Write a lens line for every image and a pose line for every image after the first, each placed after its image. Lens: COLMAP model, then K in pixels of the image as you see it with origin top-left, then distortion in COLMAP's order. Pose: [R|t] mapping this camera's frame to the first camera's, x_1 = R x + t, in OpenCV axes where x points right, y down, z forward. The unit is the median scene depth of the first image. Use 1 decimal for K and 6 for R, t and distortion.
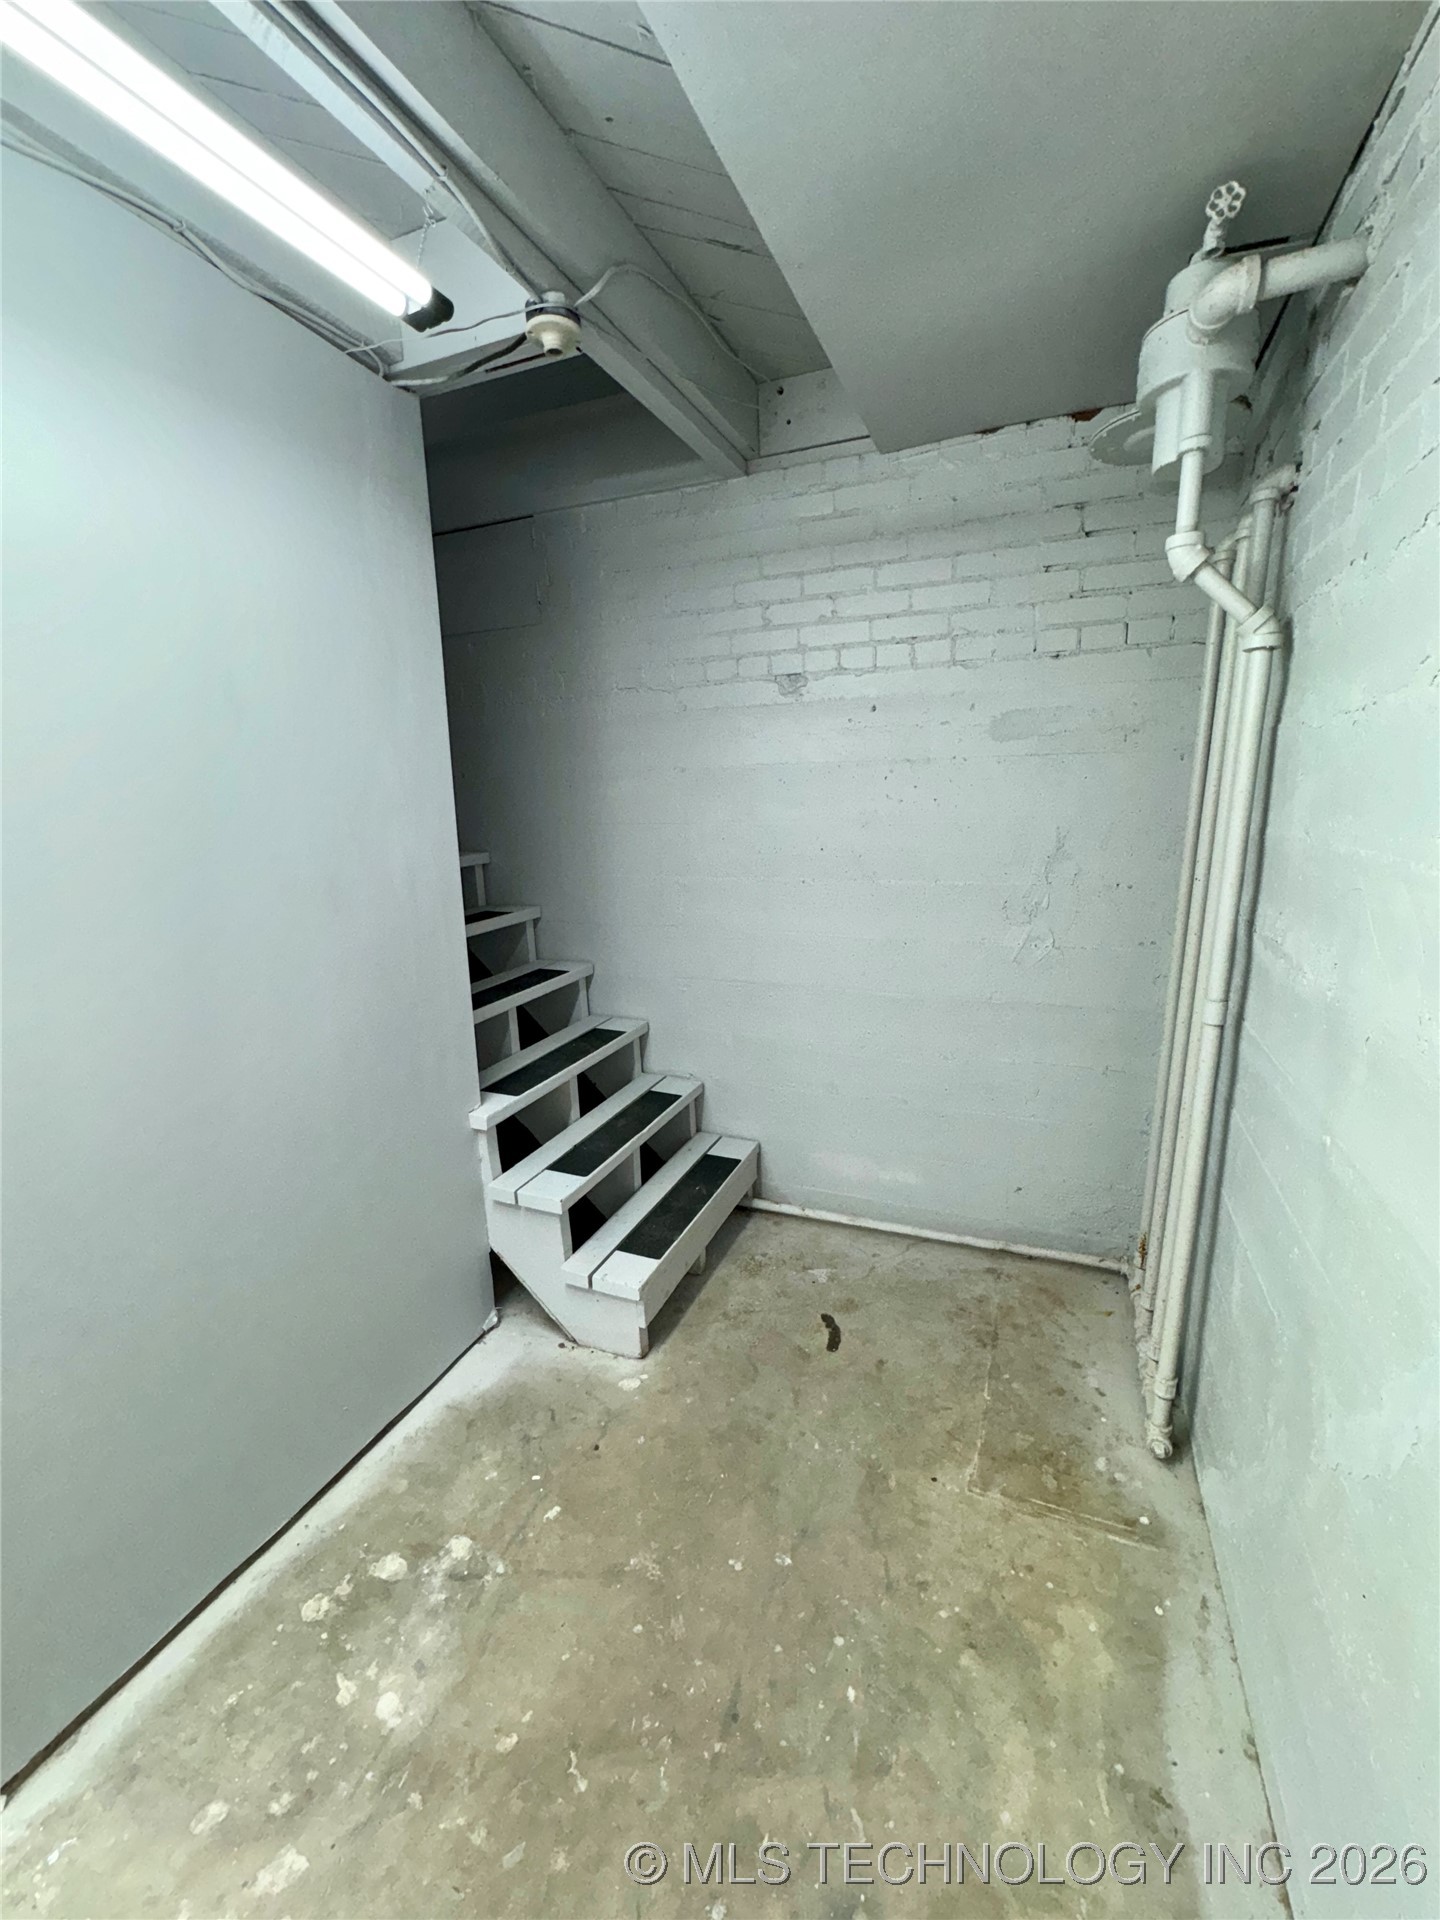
lens RADIAL K [[764.5, 0, 720.0], [0, 764.5, 960.0], [0, 0, 1]] dist [-0.000178, -0.000023]
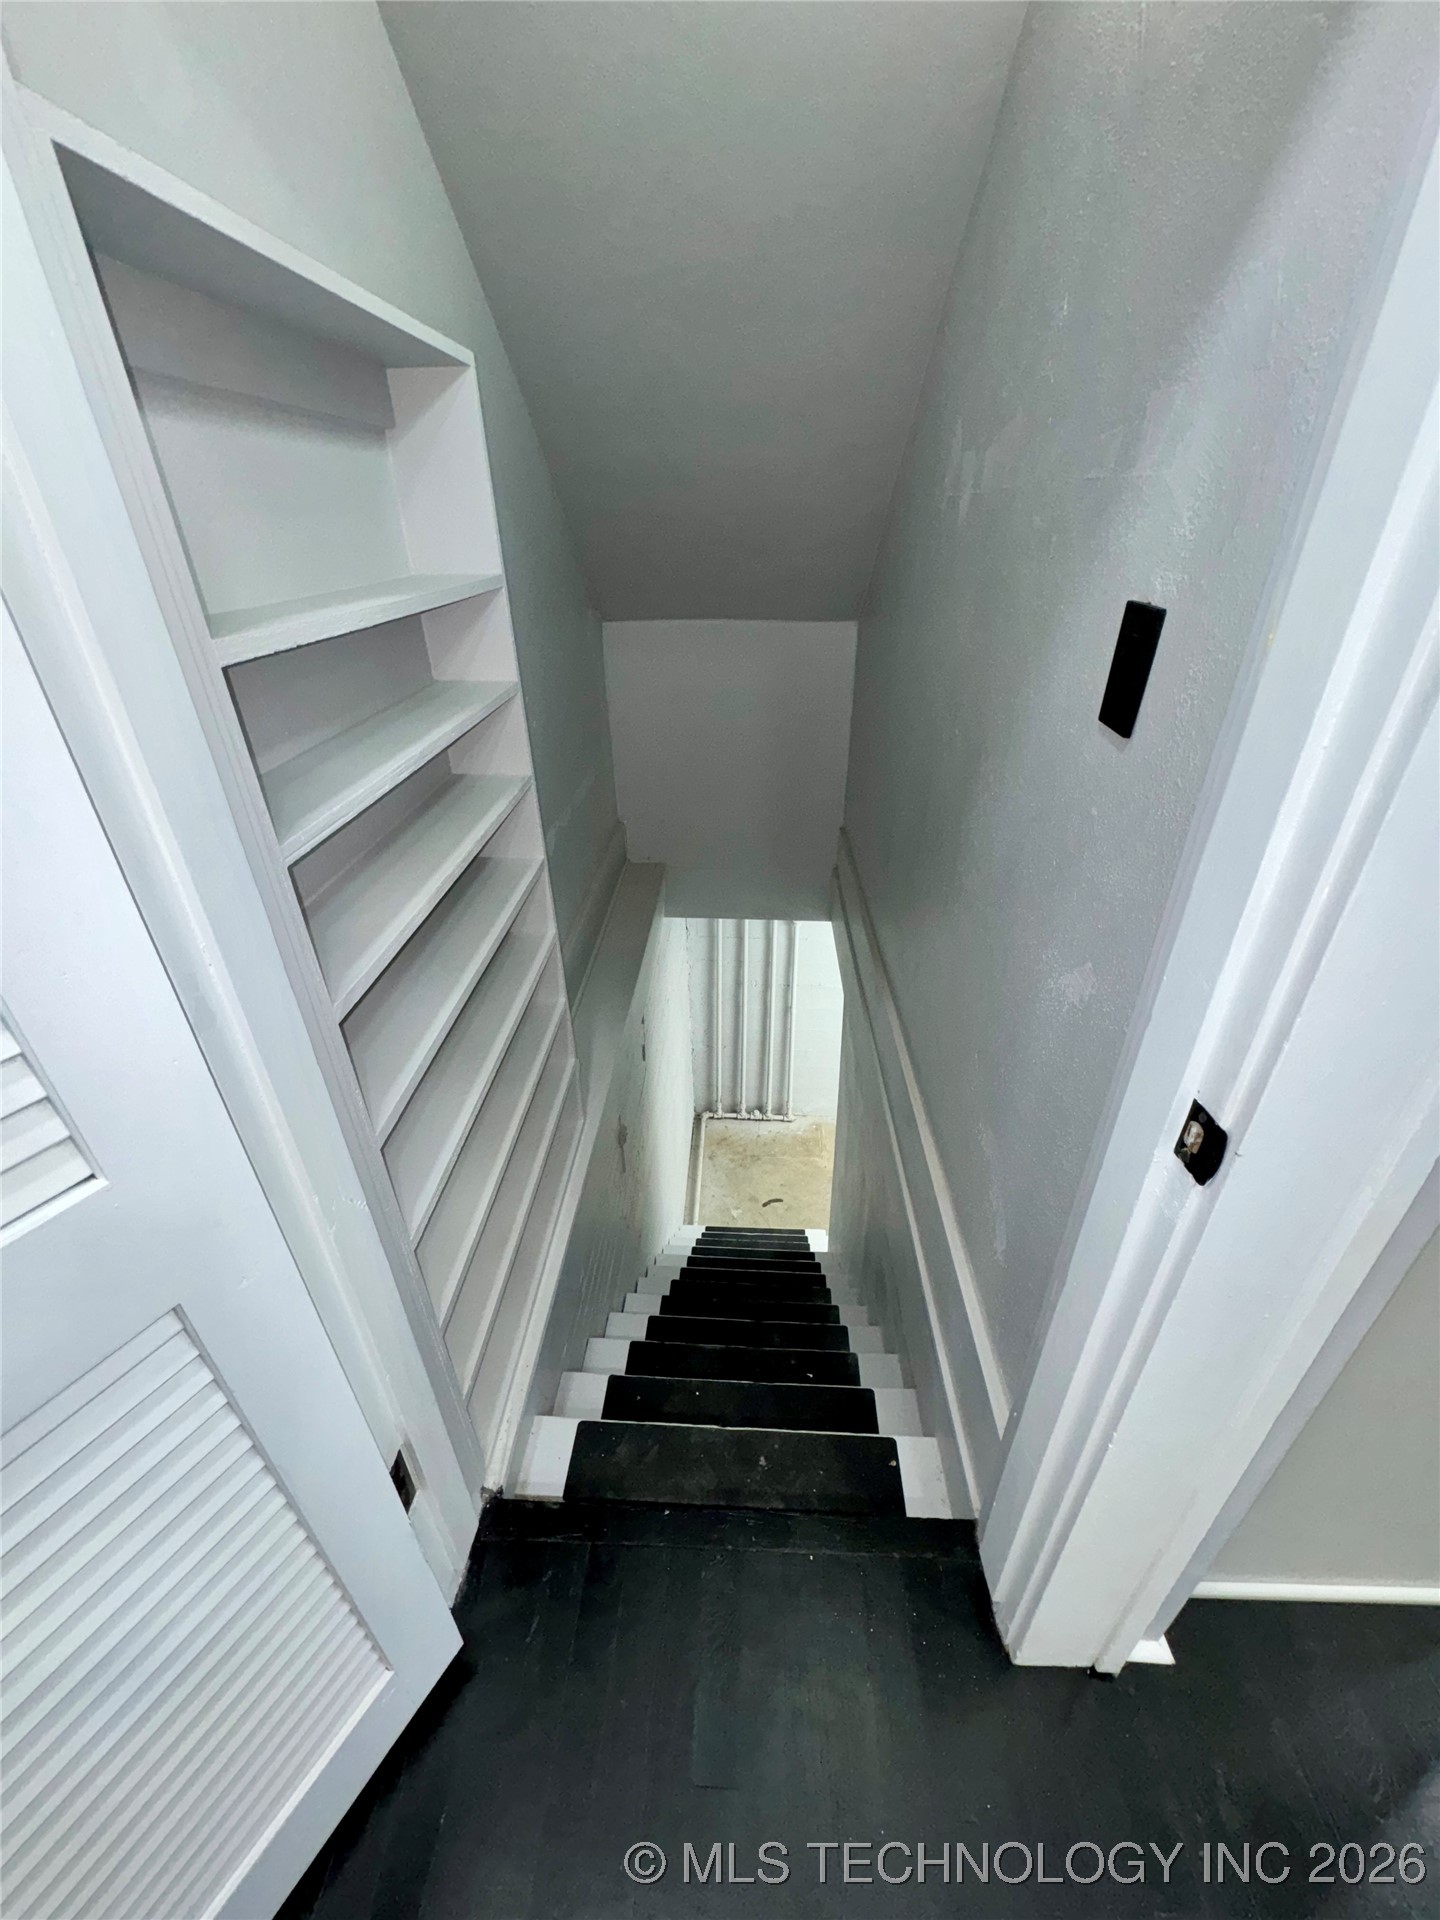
lens RADIAL K [[764.5, 0, 720.0], [0, 764.5, 960.0], [0, 0, 1]] dist [-0.000178, -0.000023]
pose [[-0.344914, -0.456056, 0.820395, -1.424193], [0.221429, 0.809828, 0.543276, -1.480609], [-0.912142, 0.369042, -0.178337, 1.272428]]
